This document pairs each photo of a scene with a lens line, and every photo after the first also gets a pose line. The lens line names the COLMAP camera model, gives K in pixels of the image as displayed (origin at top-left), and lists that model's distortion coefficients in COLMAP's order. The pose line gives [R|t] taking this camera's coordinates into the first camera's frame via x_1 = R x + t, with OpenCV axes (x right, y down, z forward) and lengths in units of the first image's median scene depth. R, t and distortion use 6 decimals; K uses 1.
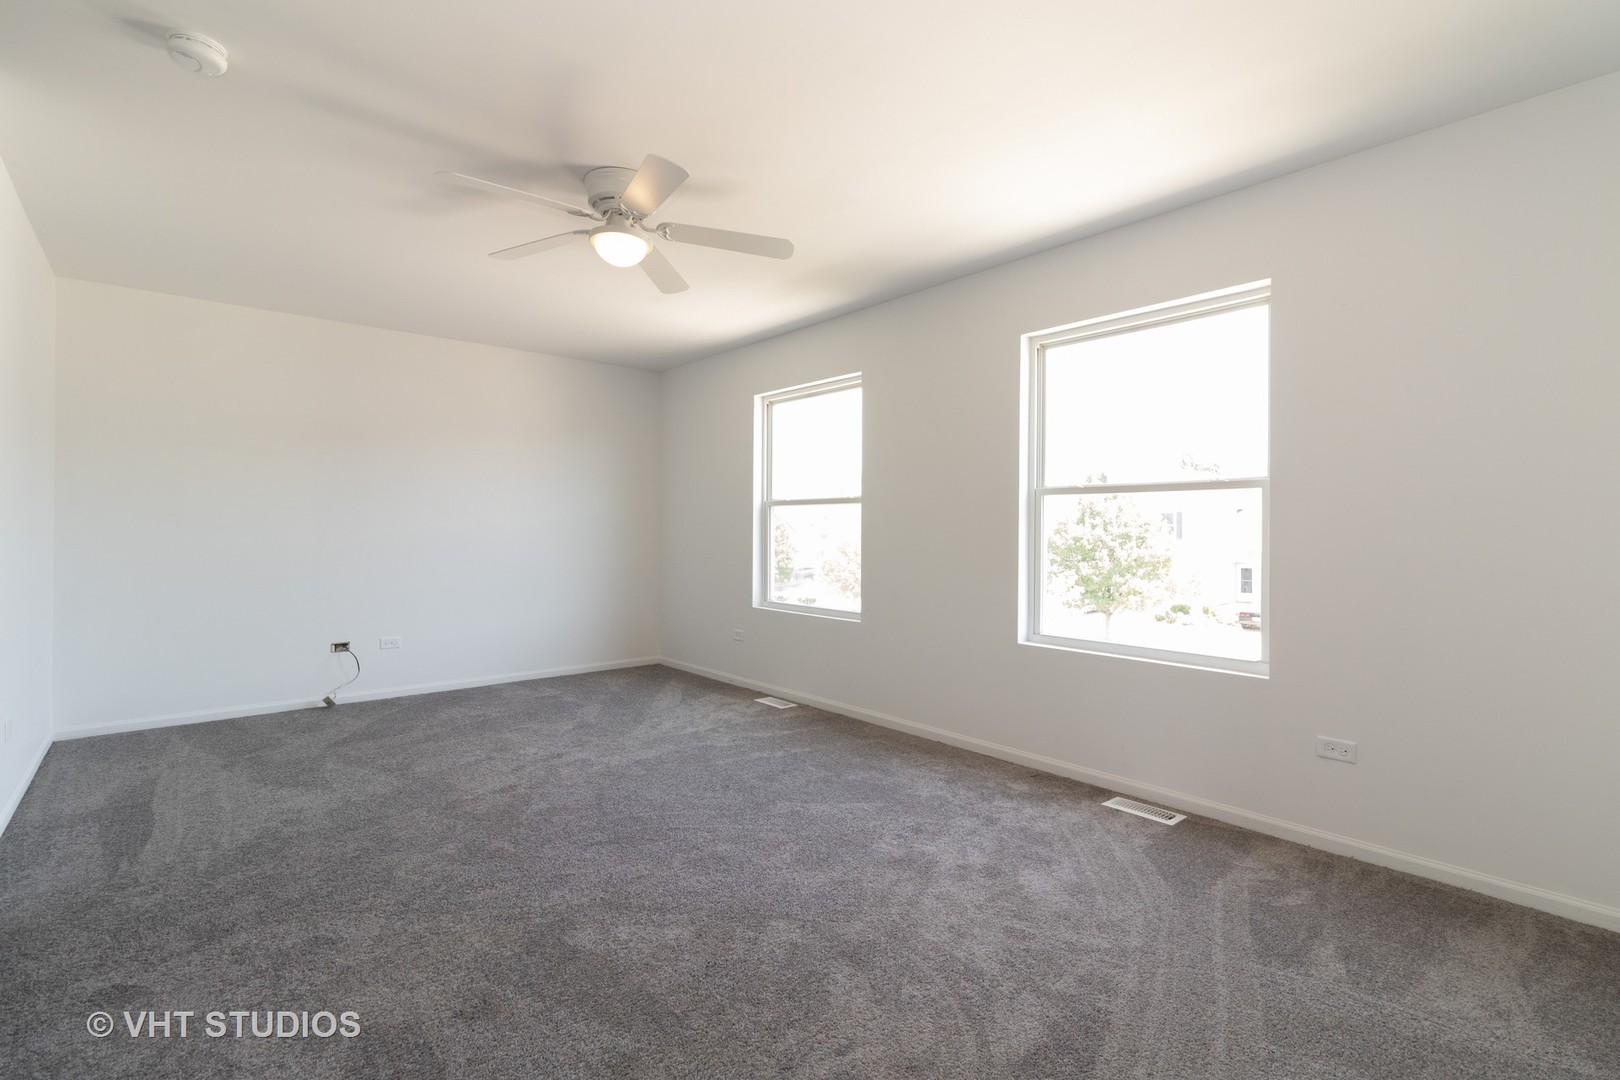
lens RADIAL K [[746.9, 0, 816.6], [0, 746.9, 531.1], [0, 0, 1]] dist [0.000903, 0.000662]
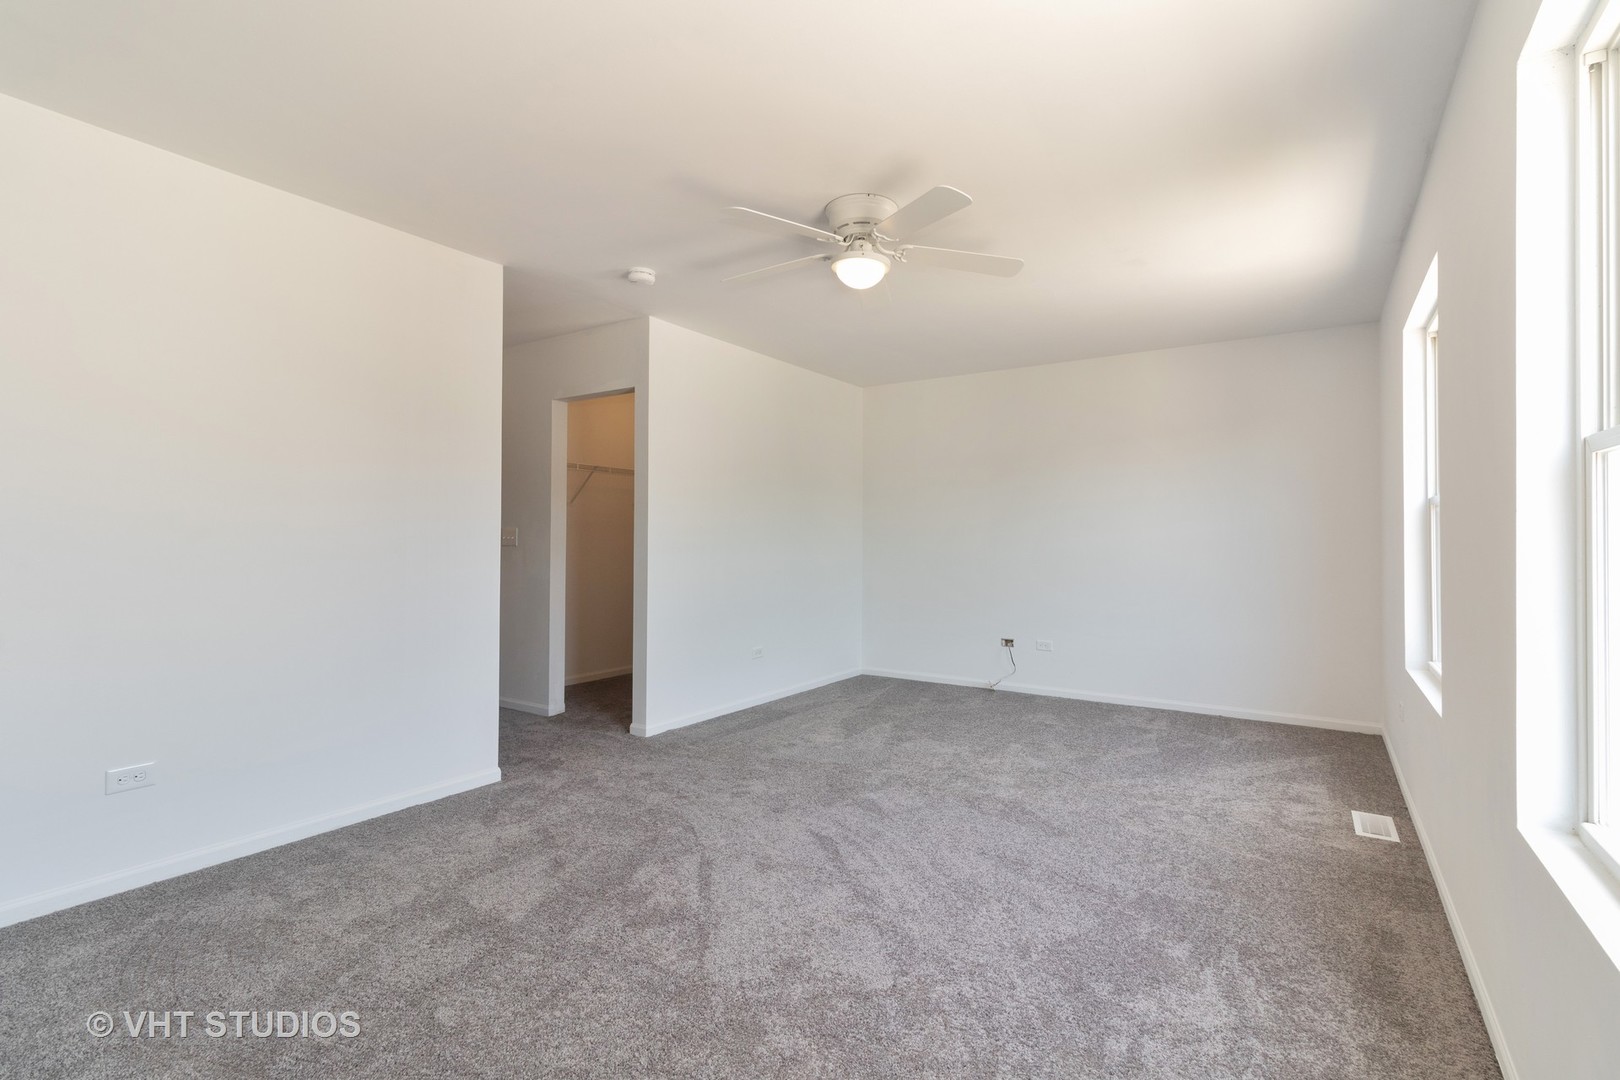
lens RADIAL K [[746.9, 0, 816.6], [0, 746.9, 531.1], [0, 0, 1]] dist [0.000903, 0.000662]
pose [[0.251463, -0.017732, -0.967704, 0.557604], [0.000584, 0.999835, -0.018169, 0.000493], [0.967867, 0.004004, 0.251432, 0.530736]]
